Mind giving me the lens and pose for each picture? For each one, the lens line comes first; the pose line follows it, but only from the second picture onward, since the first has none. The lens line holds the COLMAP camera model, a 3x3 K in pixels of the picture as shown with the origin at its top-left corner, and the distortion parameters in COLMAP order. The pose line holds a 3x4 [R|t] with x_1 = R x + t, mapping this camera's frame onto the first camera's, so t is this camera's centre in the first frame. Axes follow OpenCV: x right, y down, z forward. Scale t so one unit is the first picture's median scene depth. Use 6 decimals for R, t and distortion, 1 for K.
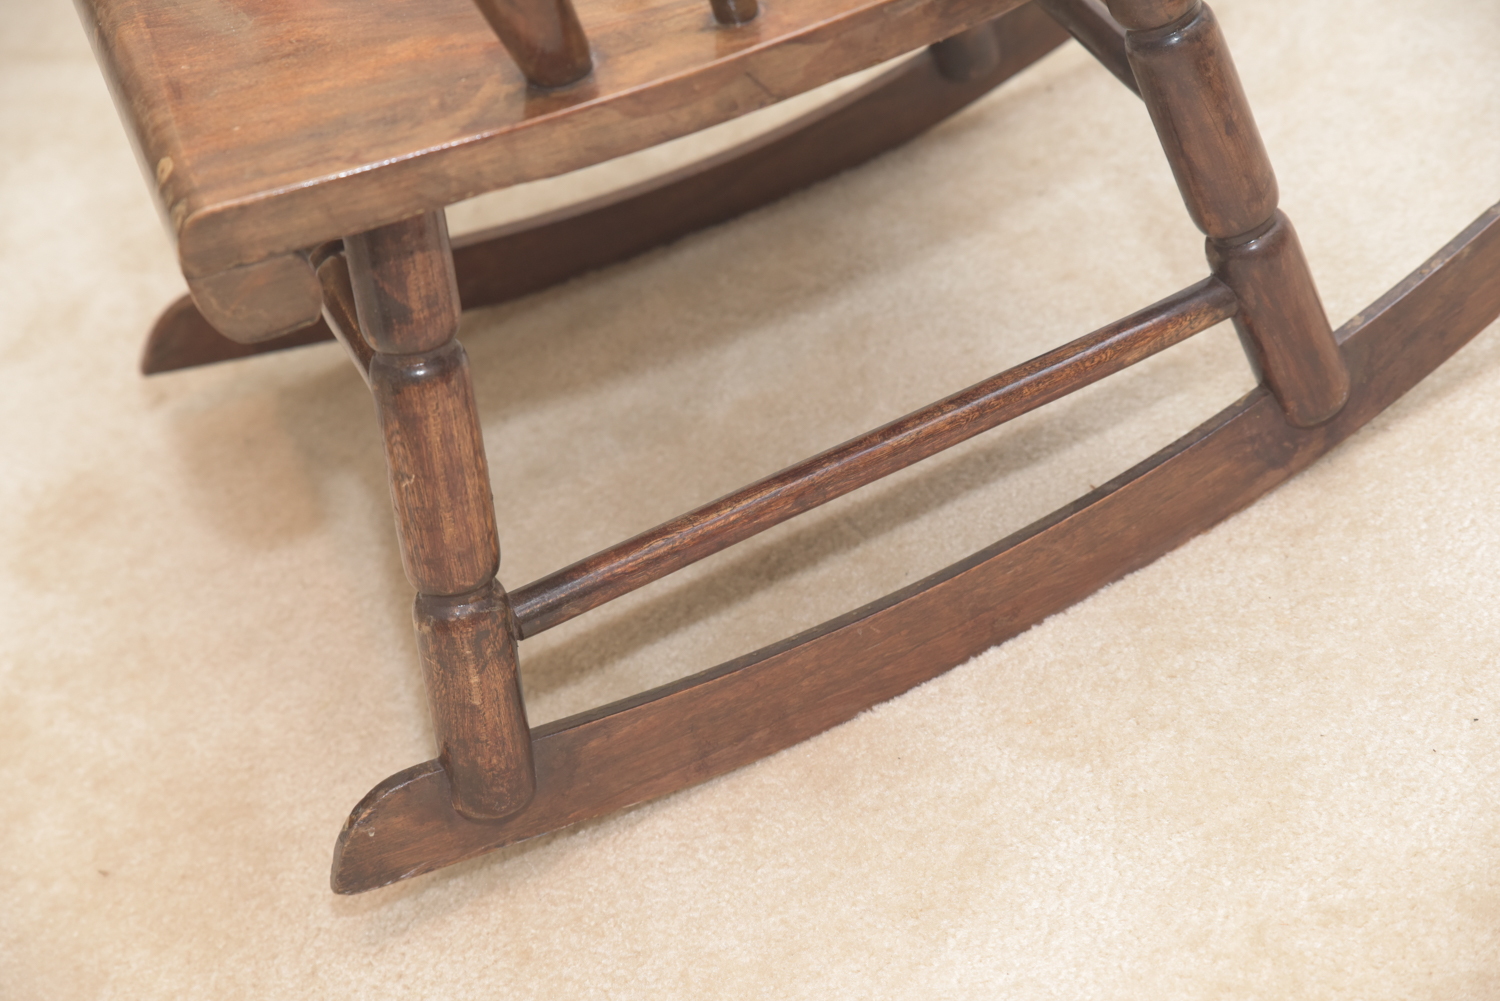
lens RADIAL K [[2711.4, 0, 750.0], [0, 2711.4, 500.5], [0, 0, 1]] dist [0.154734, 0.195939]
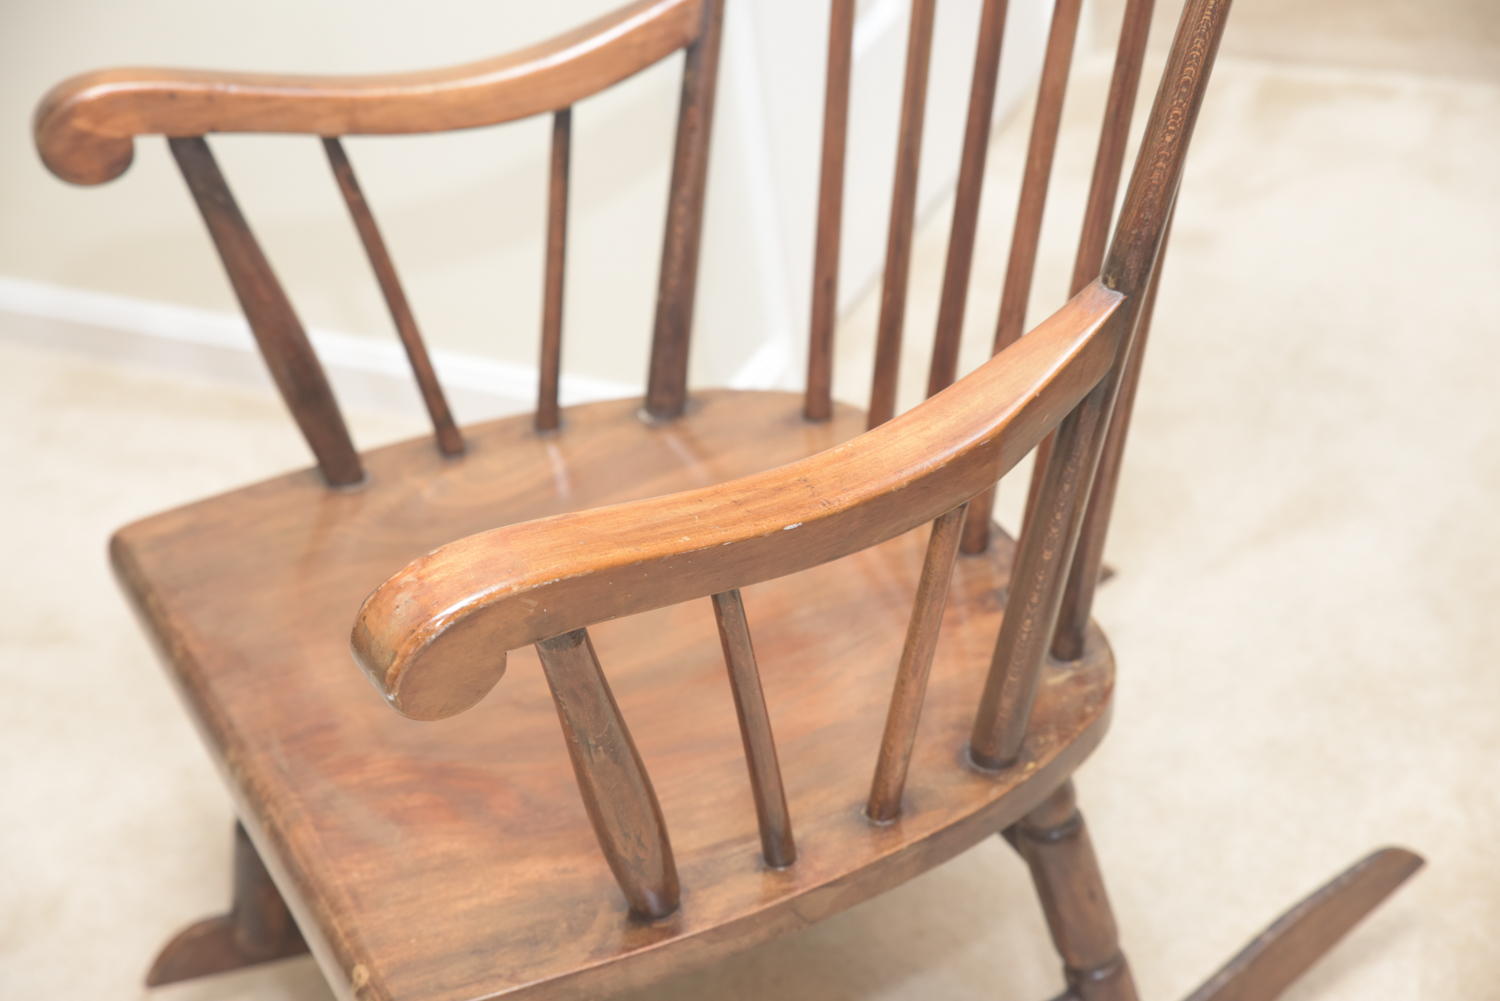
lens RADIAL K [[2711.4, 0, 750.0], [0, 2711.4, 500.5], [0, 0, 1]] dist [0.154734, 0.195939]
pose [[0.985445, 0.047768, 0.163144, -0.245627], [-0.032940, 0.995176, -0.092414, -0.225346], [-0.166772, 0.085695, 0.982264, -0.346077]]
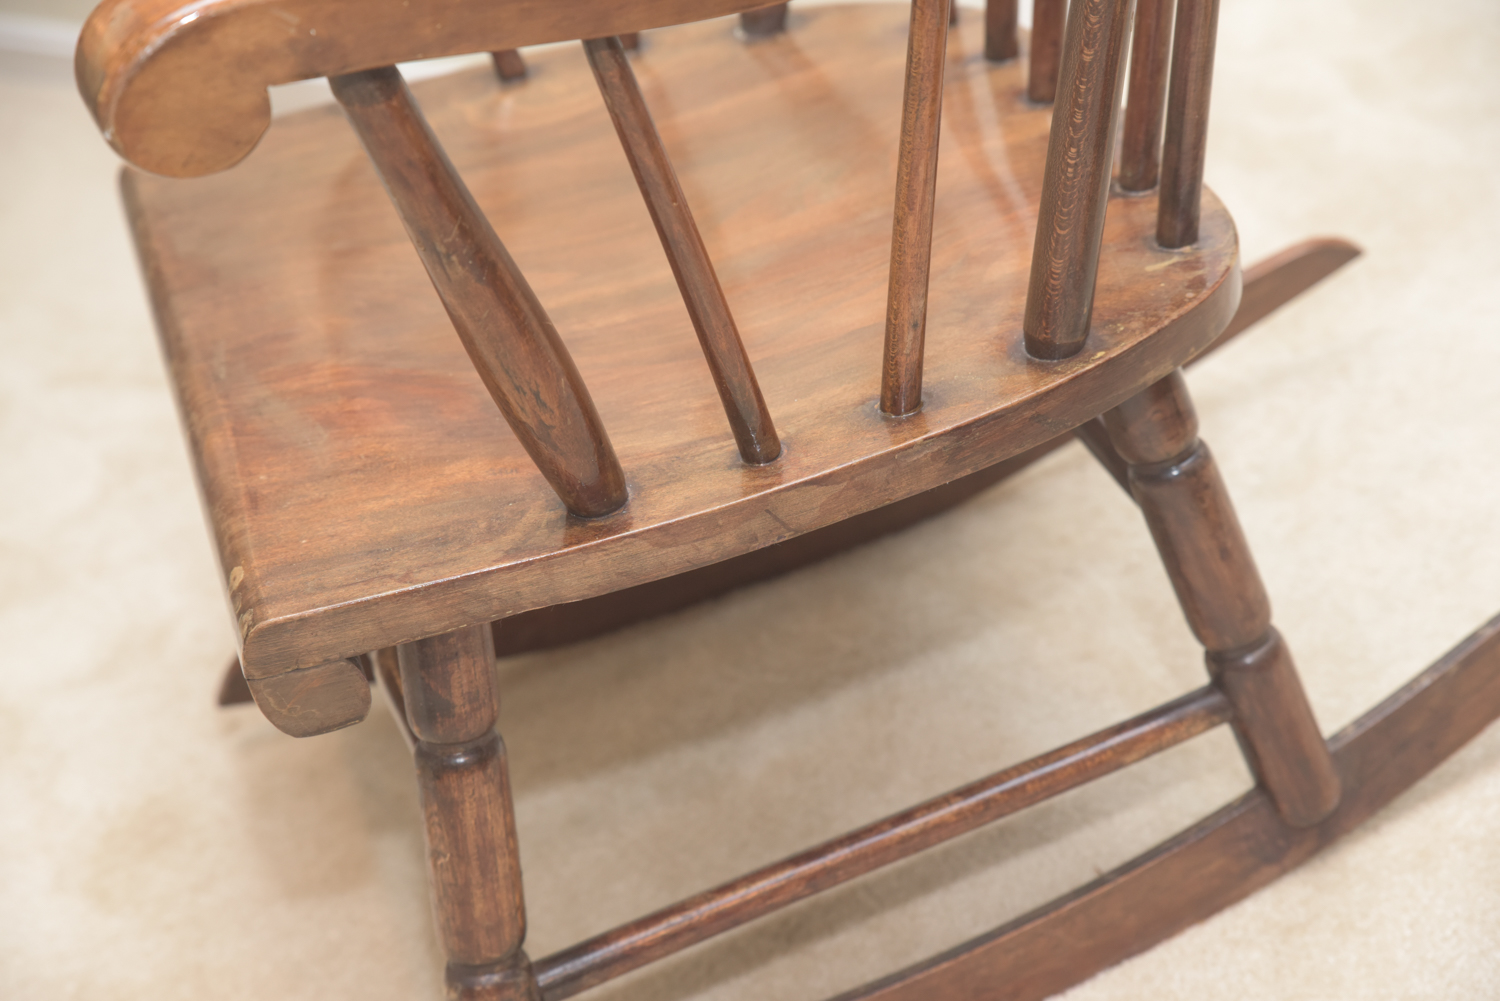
lens RADIAL K [[2711.4, 0, 750.0], [0, 2711.4, 500.5], [0, 0, 1]] dist [0.154734, 0.195939]
pose [[0.998484, 0.040400, -0.037380, 0.031534], [-0.043469, 0.995406, -0.085306, -0.064588], [0.033762, 0.086801, 0.995653, -0.086933]]
